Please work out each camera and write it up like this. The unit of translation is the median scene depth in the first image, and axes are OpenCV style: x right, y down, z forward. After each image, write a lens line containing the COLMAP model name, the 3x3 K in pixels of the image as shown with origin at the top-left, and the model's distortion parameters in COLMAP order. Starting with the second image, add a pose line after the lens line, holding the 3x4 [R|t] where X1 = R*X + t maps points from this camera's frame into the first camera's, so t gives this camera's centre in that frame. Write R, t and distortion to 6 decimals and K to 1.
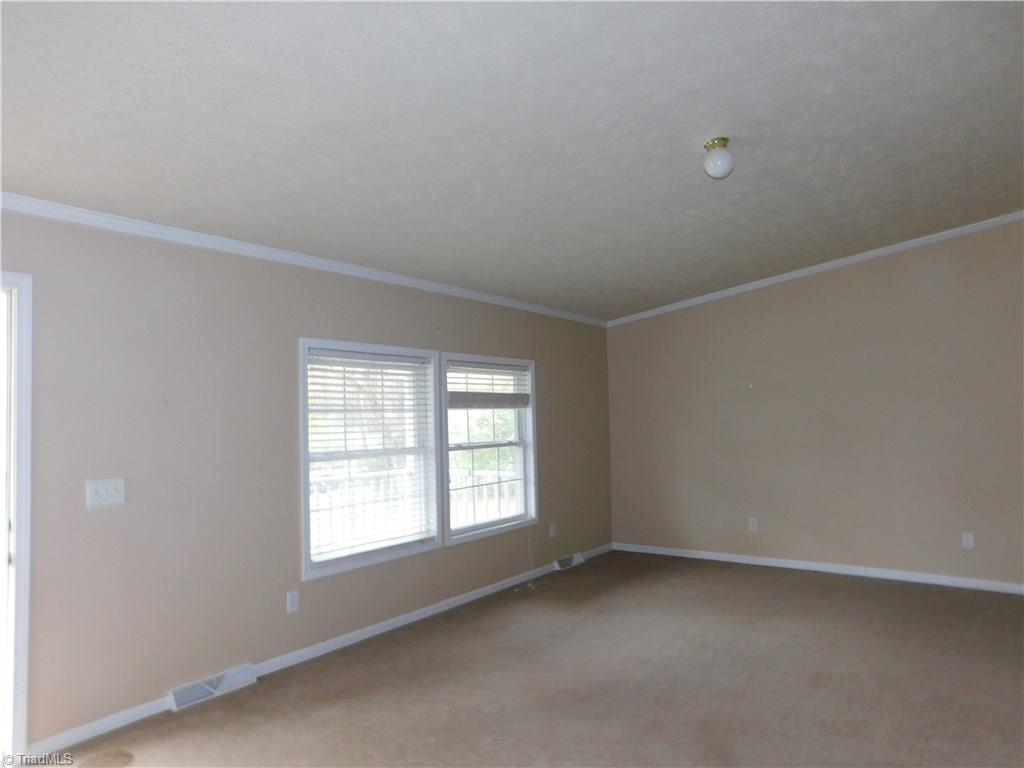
lens RADIAL K [[680.8, 0, 512.0], [0, 680.8, 384.0], [0, 0, 1]] dist [-0.058812, 0.048417]
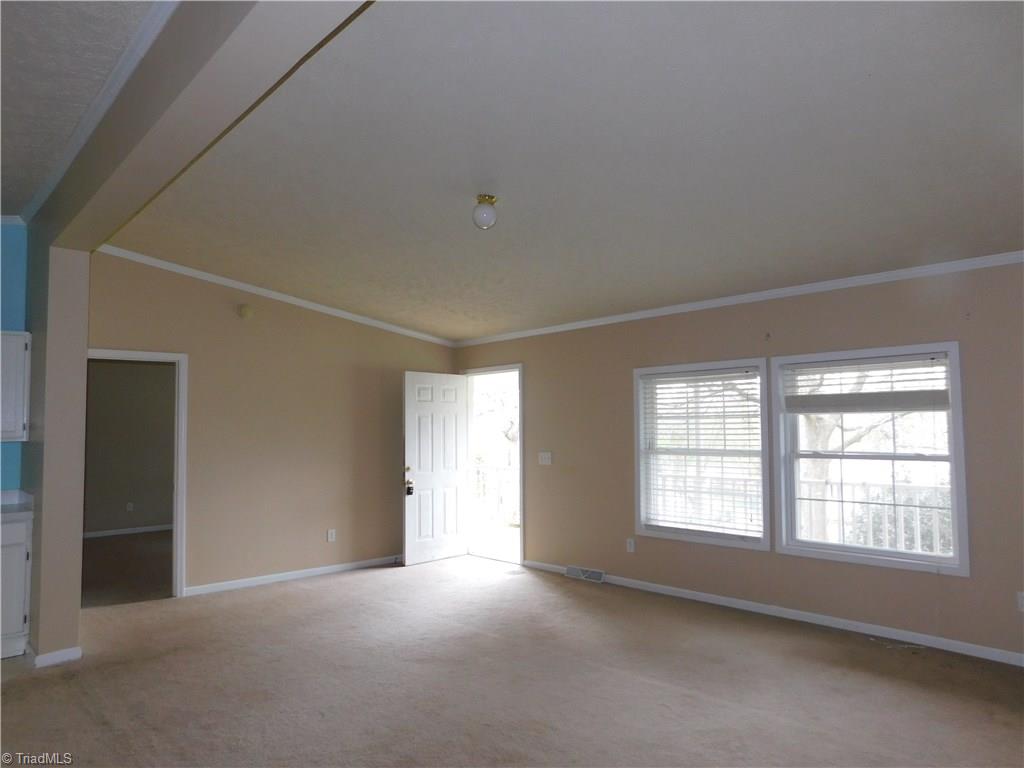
lens RADIAL K [[680.8, 0, 512.0], [0, 680.8, 384.0], [0, 0, 1]] dist [-0.058812, 0.048417]
pose [[-0.181186, -0.044102, -0.982459, 0.937617], [0.054418, 0.997014, -0.054791, 0.025359], [0.981942, -0.063391, -0.178245, 0.794088]]
